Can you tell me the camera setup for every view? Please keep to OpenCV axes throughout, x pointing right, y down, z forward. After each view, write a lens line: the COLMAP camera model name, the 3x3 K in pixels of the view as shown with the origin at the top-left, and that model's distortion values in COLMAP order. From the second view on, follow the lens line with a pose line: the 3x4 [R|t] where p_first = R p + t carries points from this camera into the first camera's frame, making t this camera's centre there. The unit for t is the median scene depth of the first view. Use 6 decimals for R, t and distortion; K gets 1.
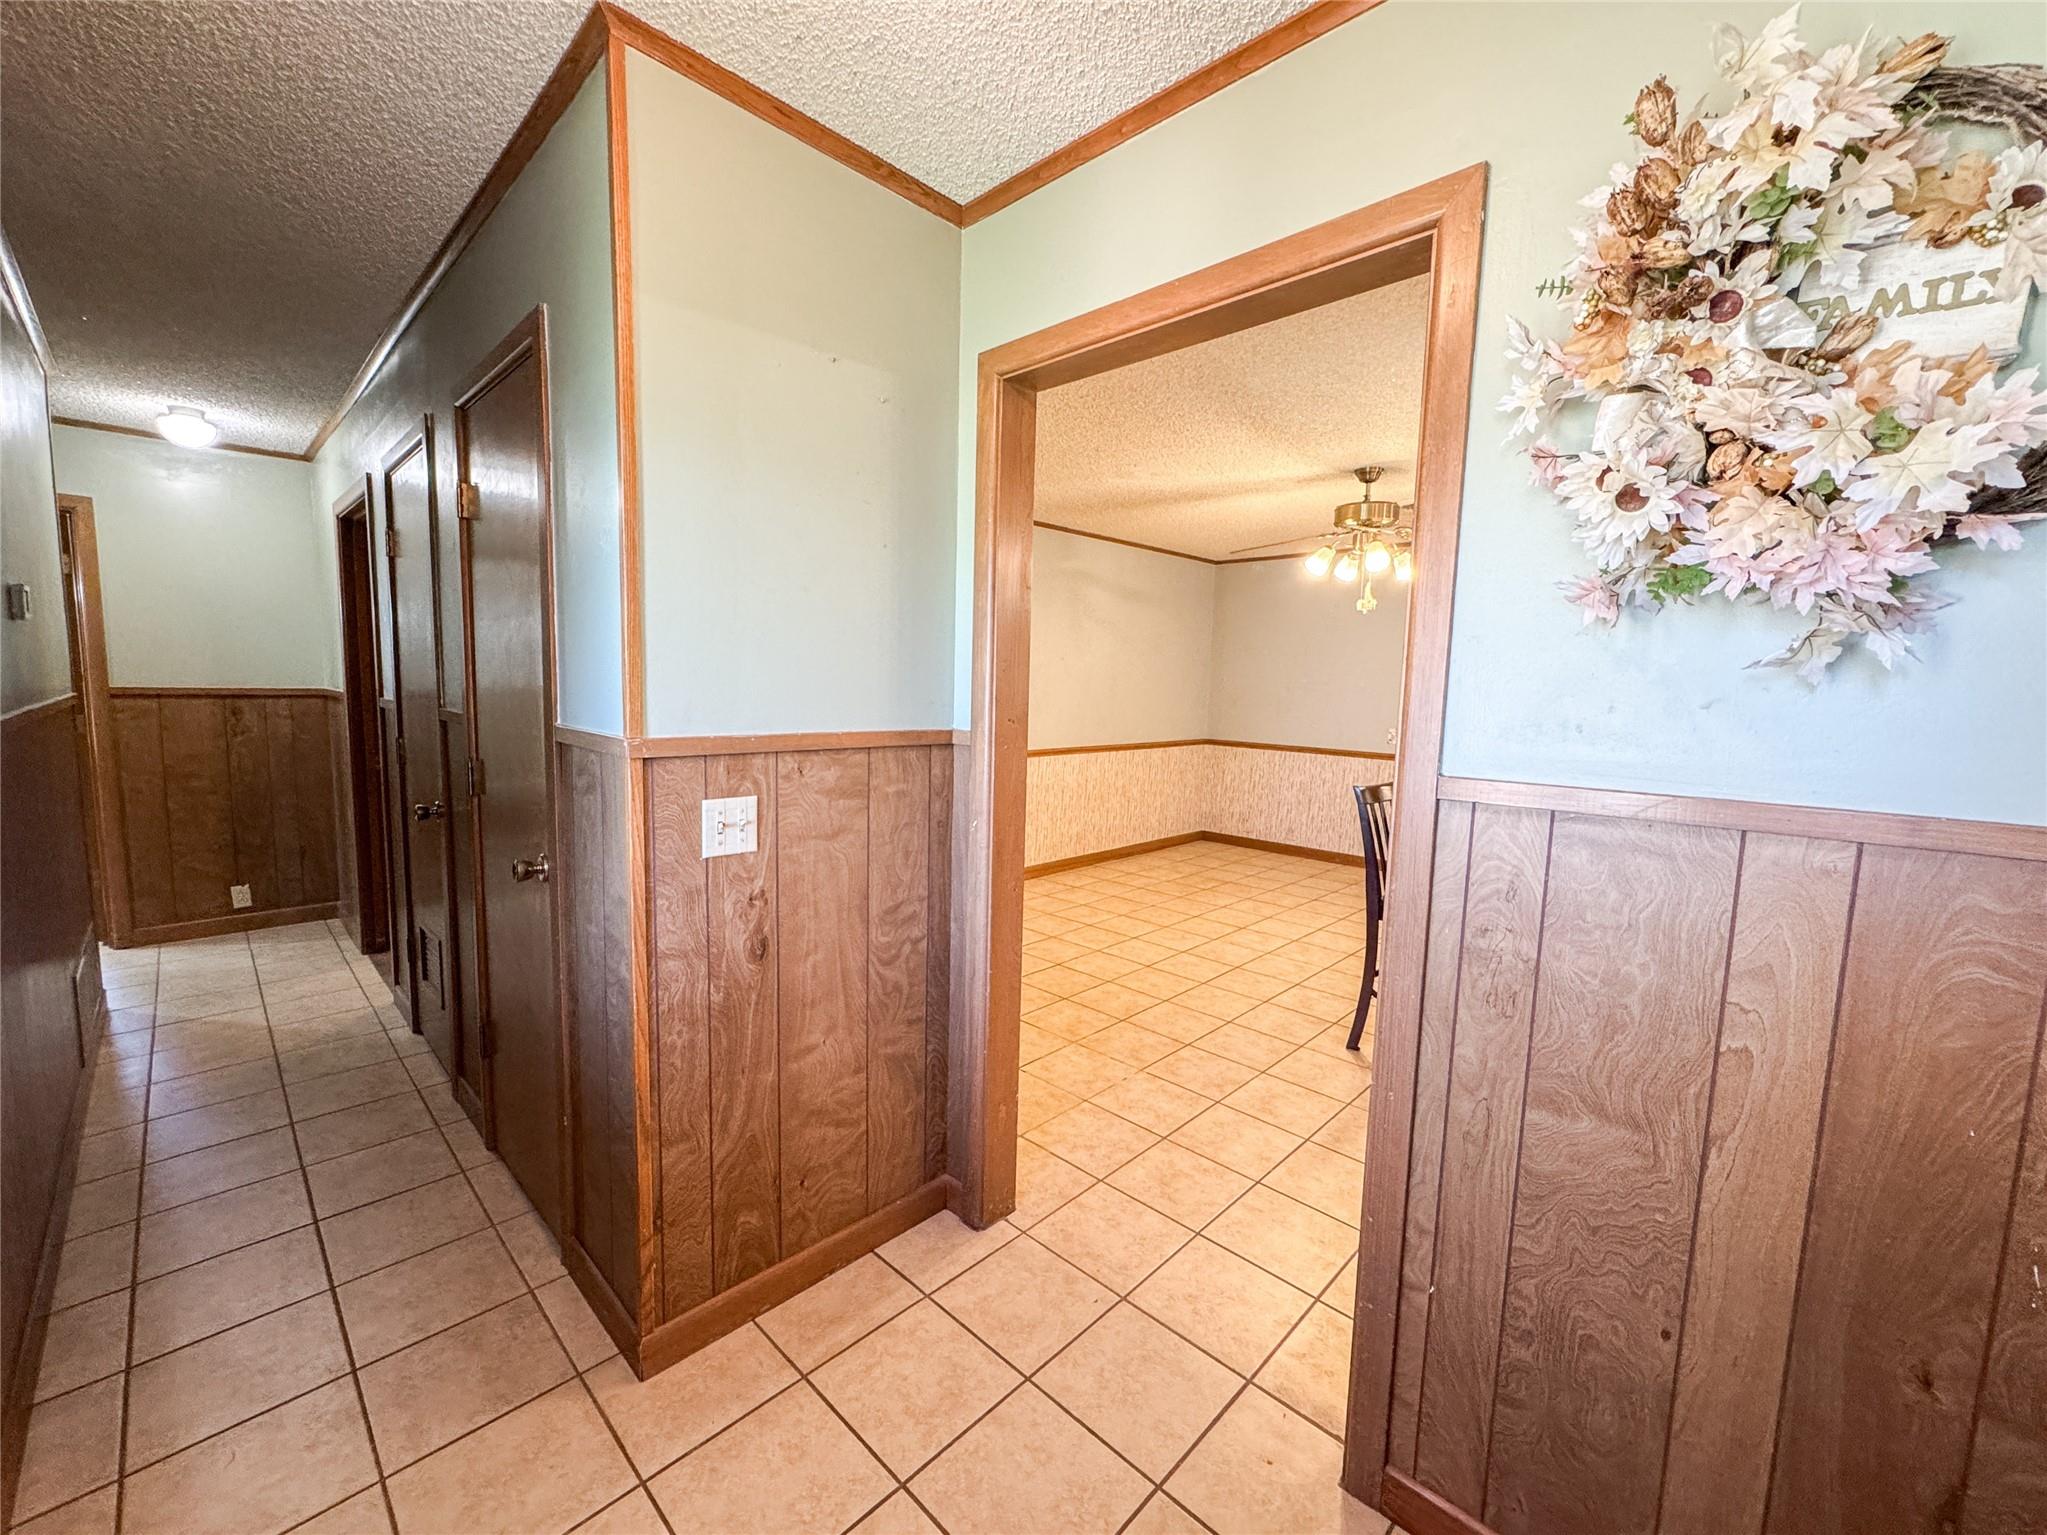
lens RADIAL K [[823.3, 0, 972.0], [0, 823.3, 762.8], [0, 0, 1]] dist [0.016786, 0.000678]
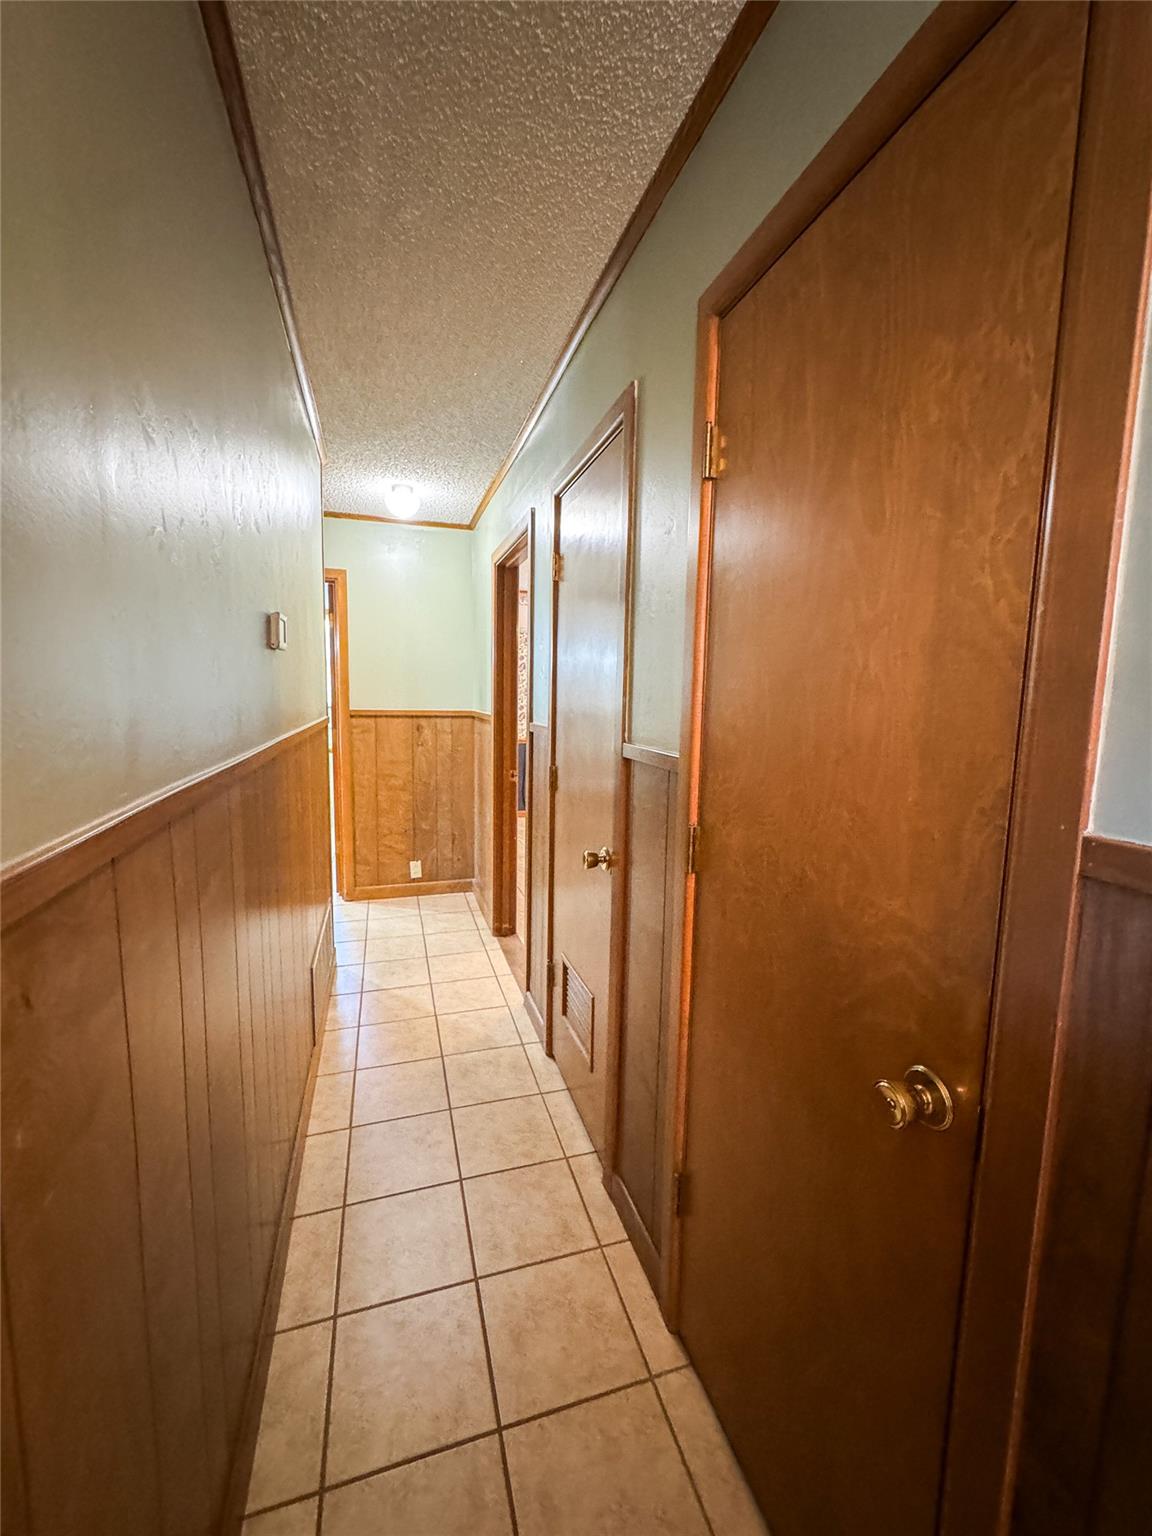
lens RADIAL K [[617.8, 0, 573.4], [0, 617.8, 765.7], [0, 0, 1]] dist [0.016786, 0.000678]
pose [[0.894877, 0.048301, -0.443691, -0.252236], [-0.045690, 0.998818, 0.016582, -0.032756], [0.443967, 0.005434, 0.896027, 0.259913]]
